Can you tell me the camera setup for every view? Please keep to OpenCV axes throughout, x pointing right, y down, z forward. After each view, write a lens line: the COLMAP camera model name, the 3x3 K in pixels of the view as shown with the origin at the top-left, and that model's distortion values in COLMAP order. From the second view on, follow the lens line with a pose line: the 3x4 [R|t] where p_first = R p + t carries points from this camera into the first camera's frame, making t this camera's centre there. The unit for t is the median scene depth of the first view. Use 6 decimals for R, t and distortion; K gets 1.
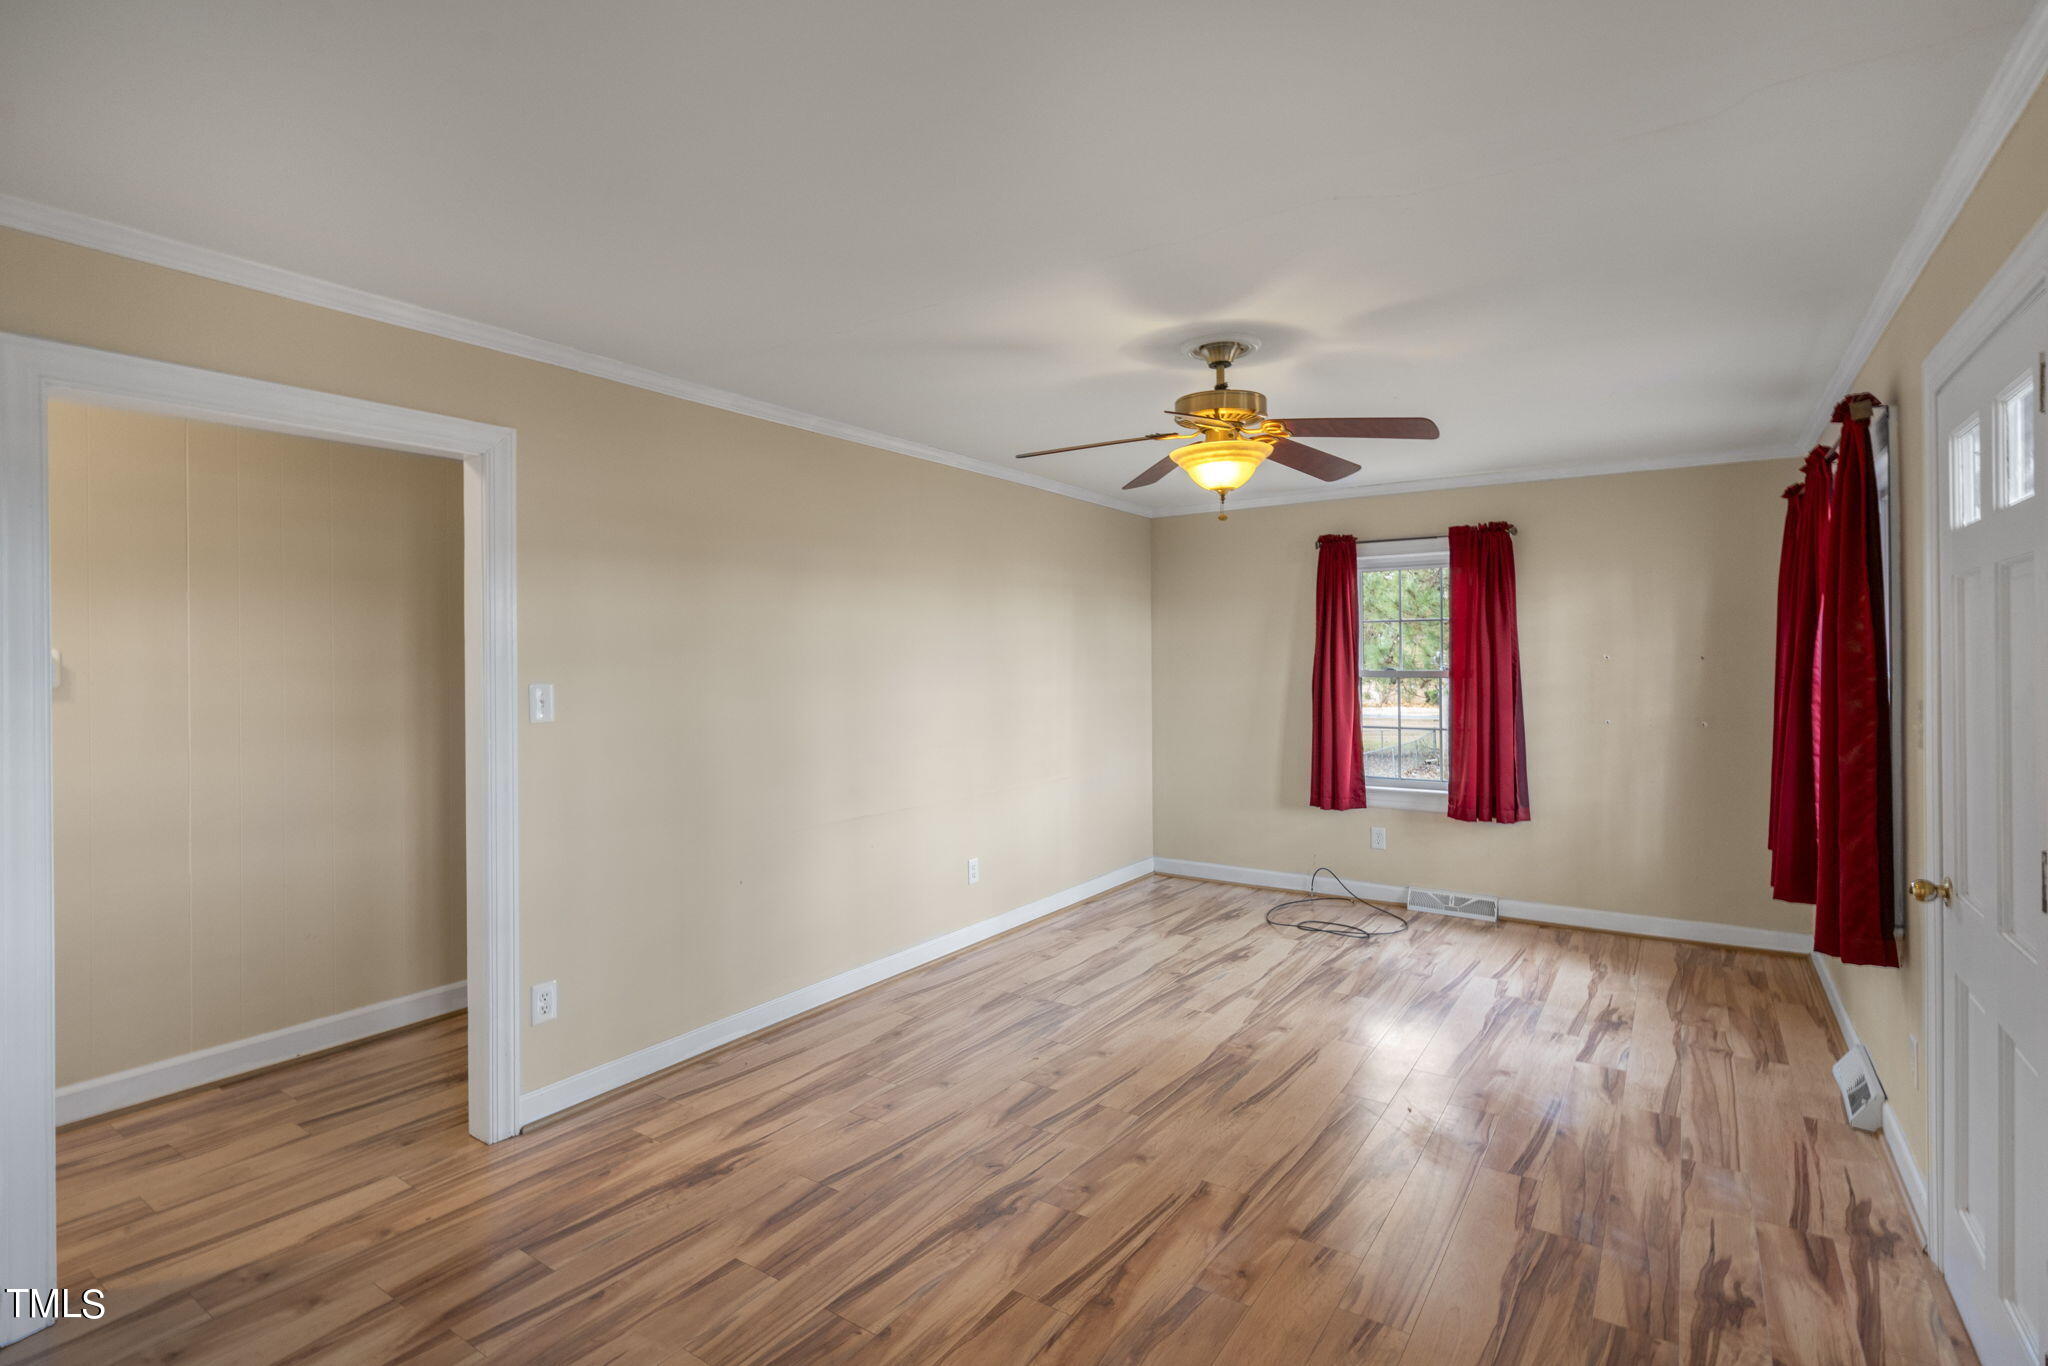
lens RADIAL K [[936.1, 0, 1020.8], [0, 936.1, 667.8], [0, 0, 1]] dist [0.002388, 0.001912]
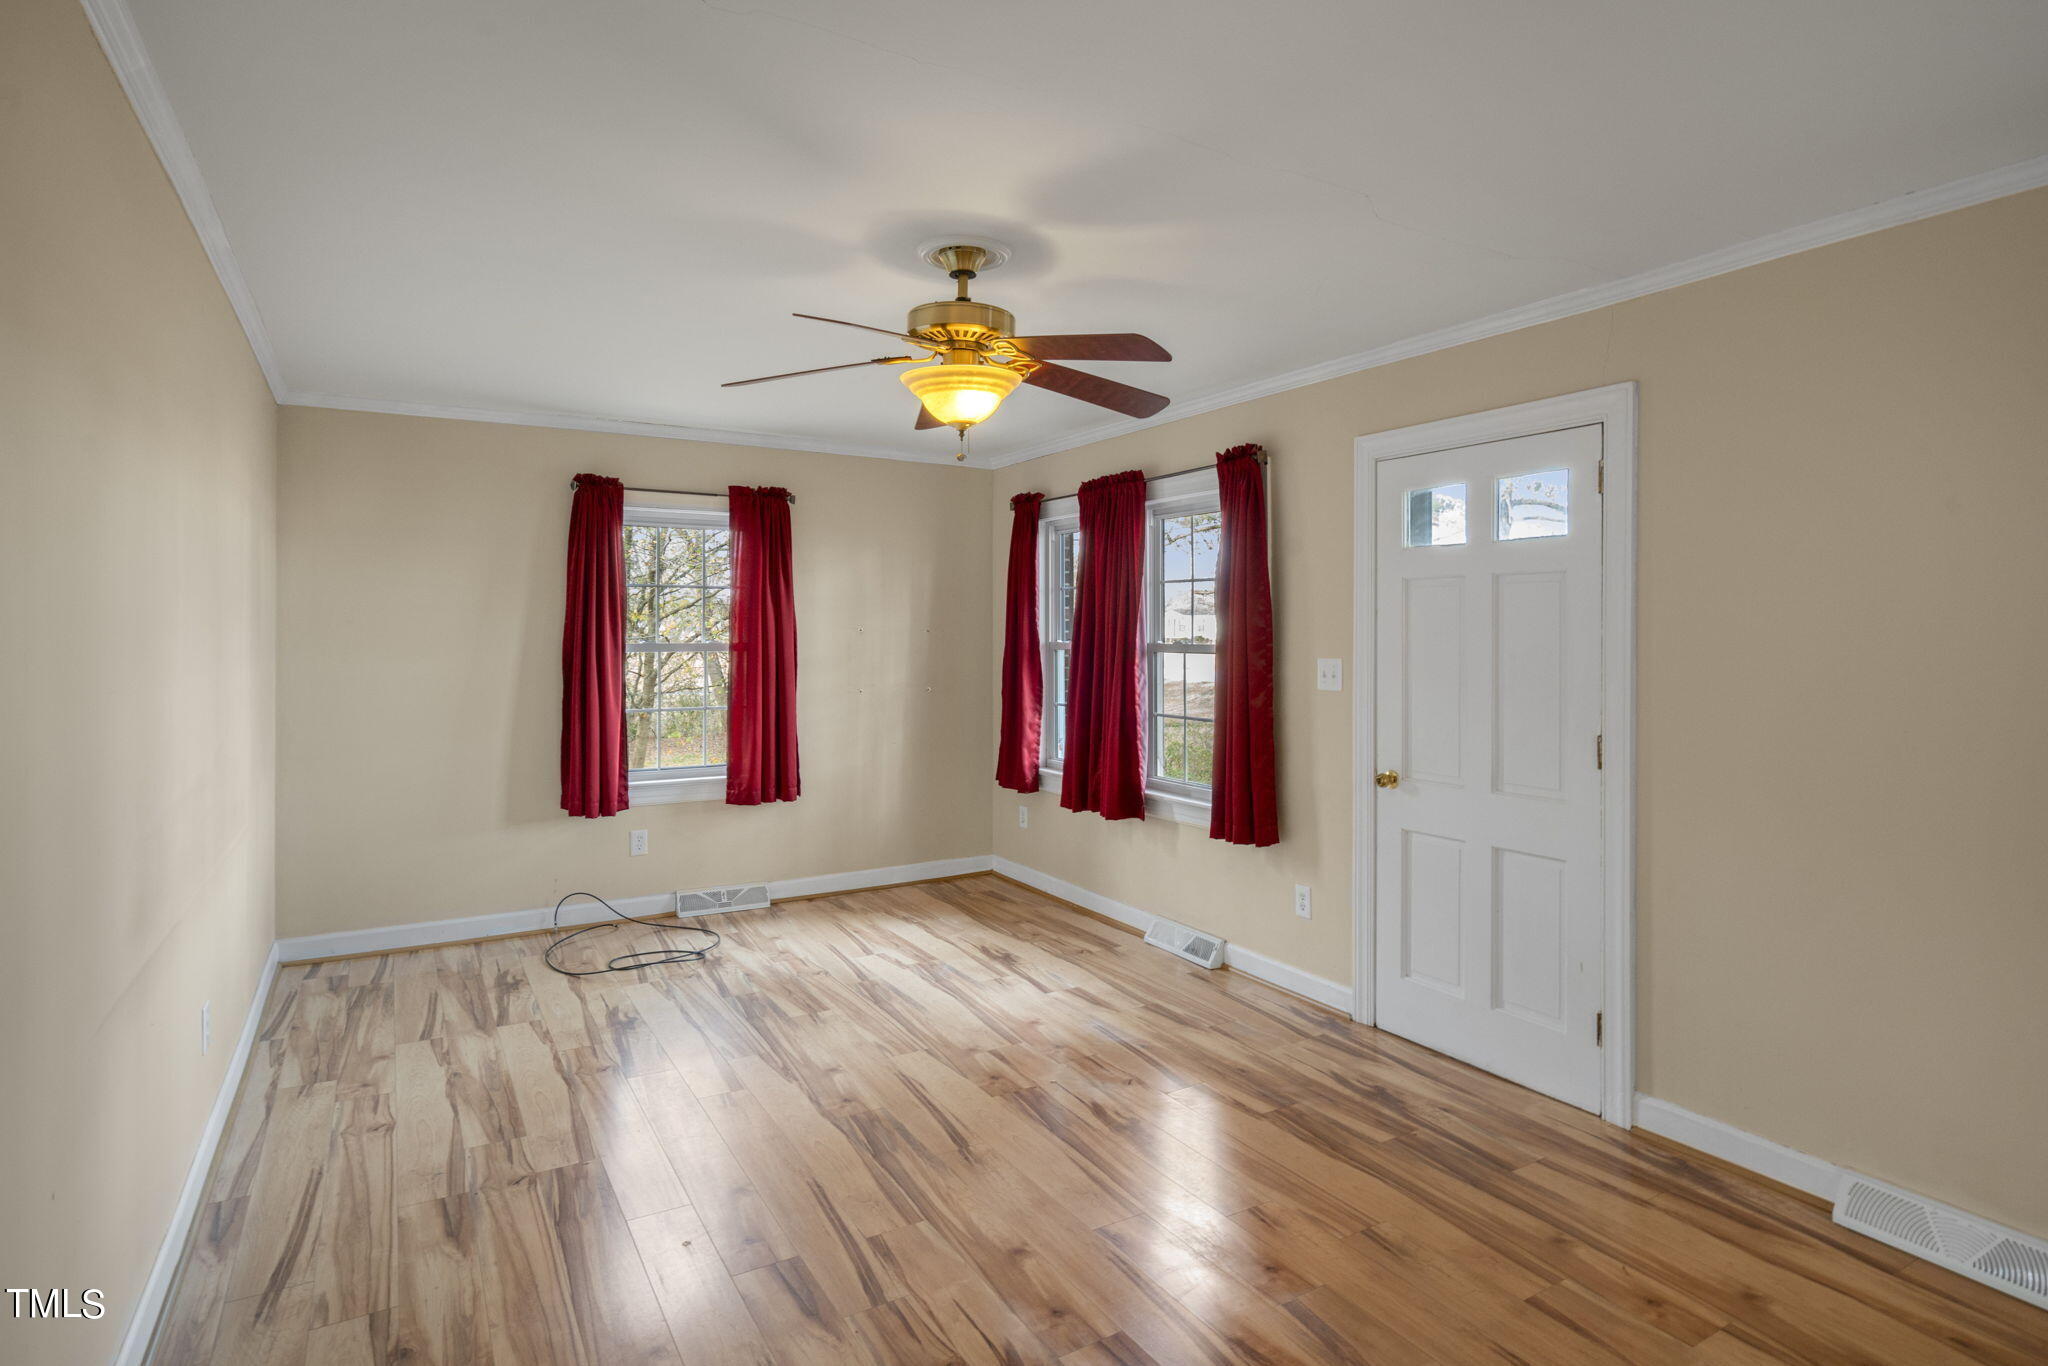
lens RADIAL K [[1043.5, 0, 1016.4], [0, 1043.5, 636.1], [0, 0, 1]] dist [-0.012587, 0.001390]
pose [[0.446403, 0.004285, 0.894822, -0.420964], [0.002405, 0.999979, -0.005988, 0.003809], [-0.894829, 0.004825, 0.446383, 0.384632]]
